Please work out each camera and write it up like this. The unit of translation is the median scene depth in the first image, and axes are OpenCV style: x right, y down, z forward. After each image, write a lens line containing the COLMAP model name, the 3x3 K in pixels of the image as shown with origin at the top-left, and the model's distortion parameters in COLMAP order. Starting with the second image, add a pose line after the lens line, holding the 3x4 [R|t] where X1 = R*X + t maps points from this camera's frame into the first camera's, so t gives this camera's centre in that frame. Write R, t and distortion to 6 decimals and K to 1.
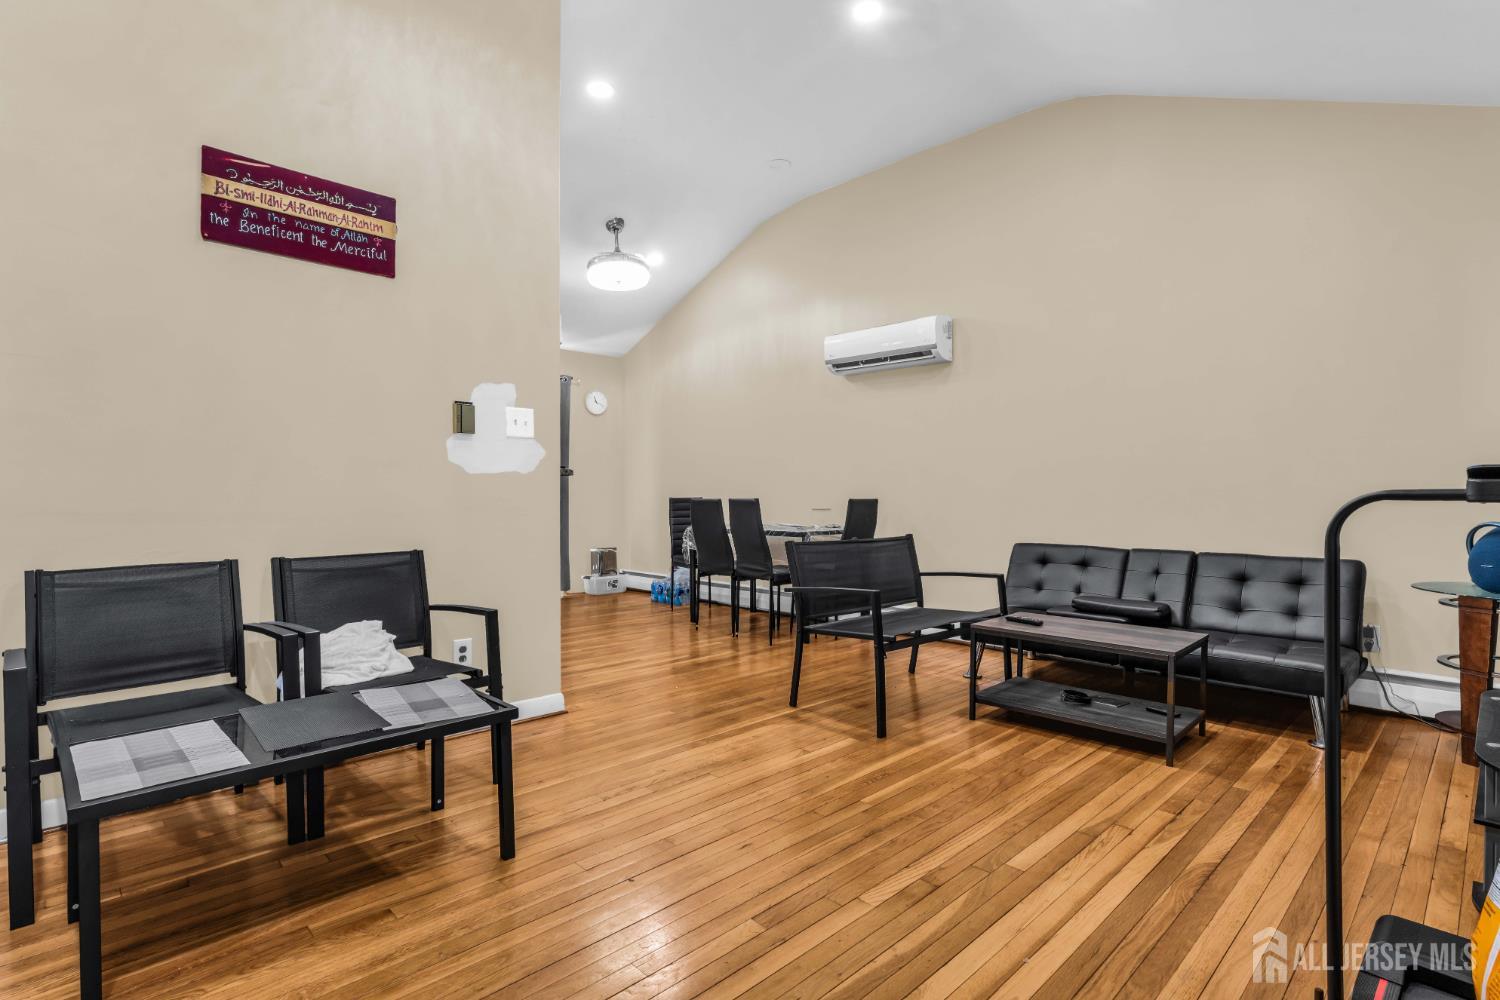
lens RADIAL K [[735.7, 0, 750.0], [0, 735.7, 500.0], [0, 0, 1]] dist [-0.000828, -0.000149]
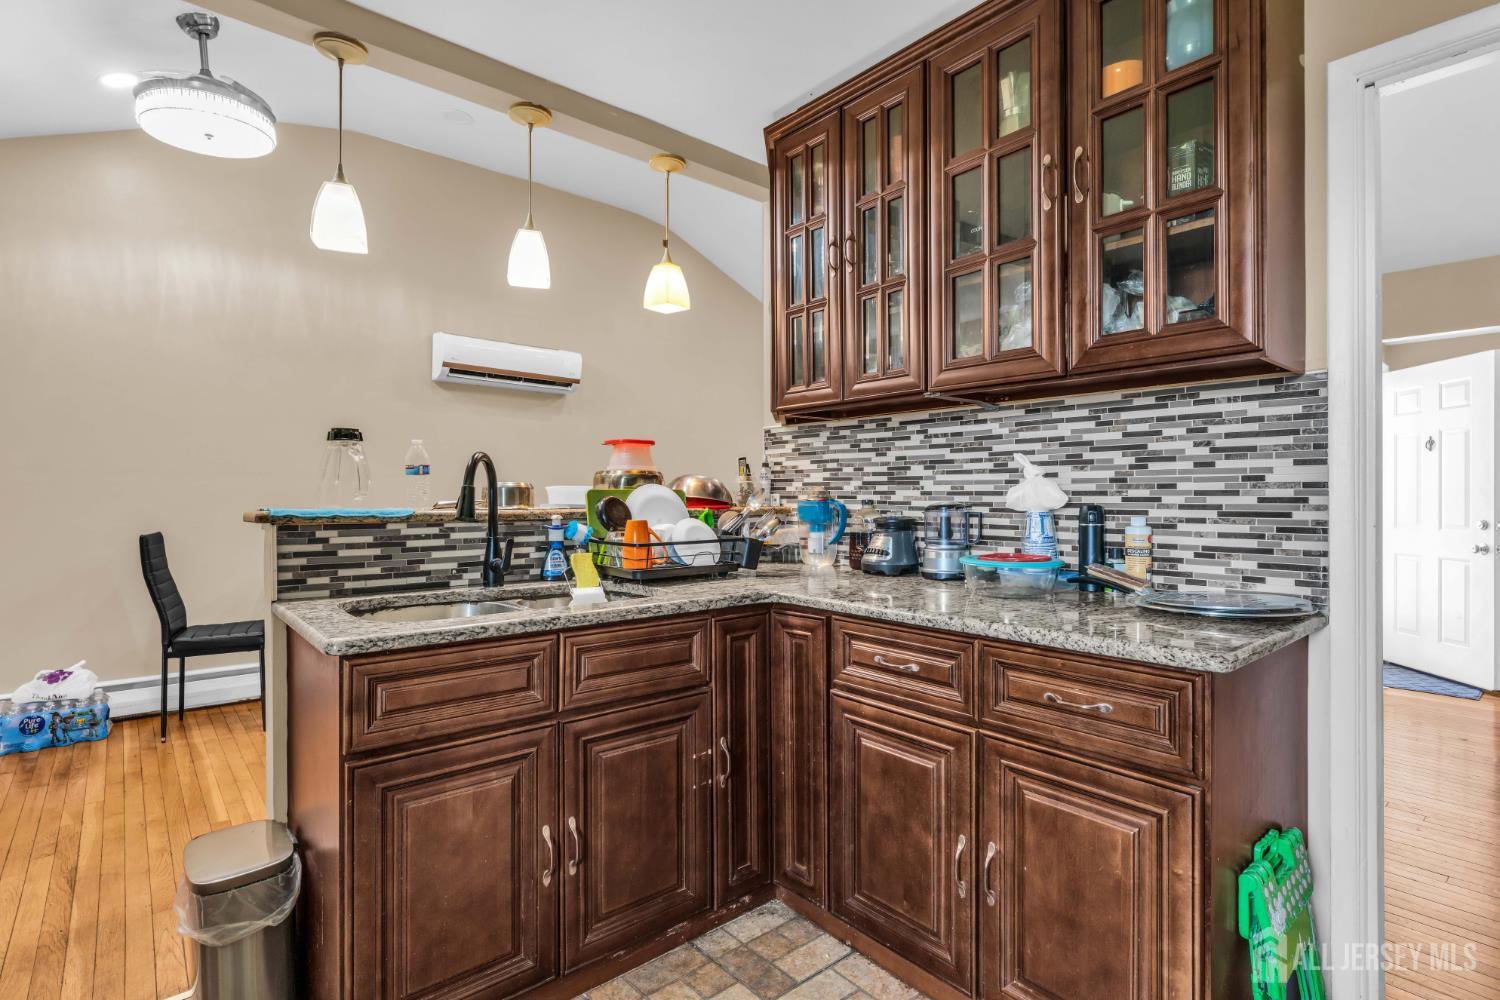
lens RADIAL K [[790.0, 0, 714.9], [0, 790.0, 503.3], [0, 0, 1]] dist [0.000676, -0.000187]
pose [[0.097193, 0.009673, 0.995219, -0.942769], [0.010176, 0.999891, -0.010712, -0.021164], [-0.995214, 0.011169, 0.097084, 0.766385]]
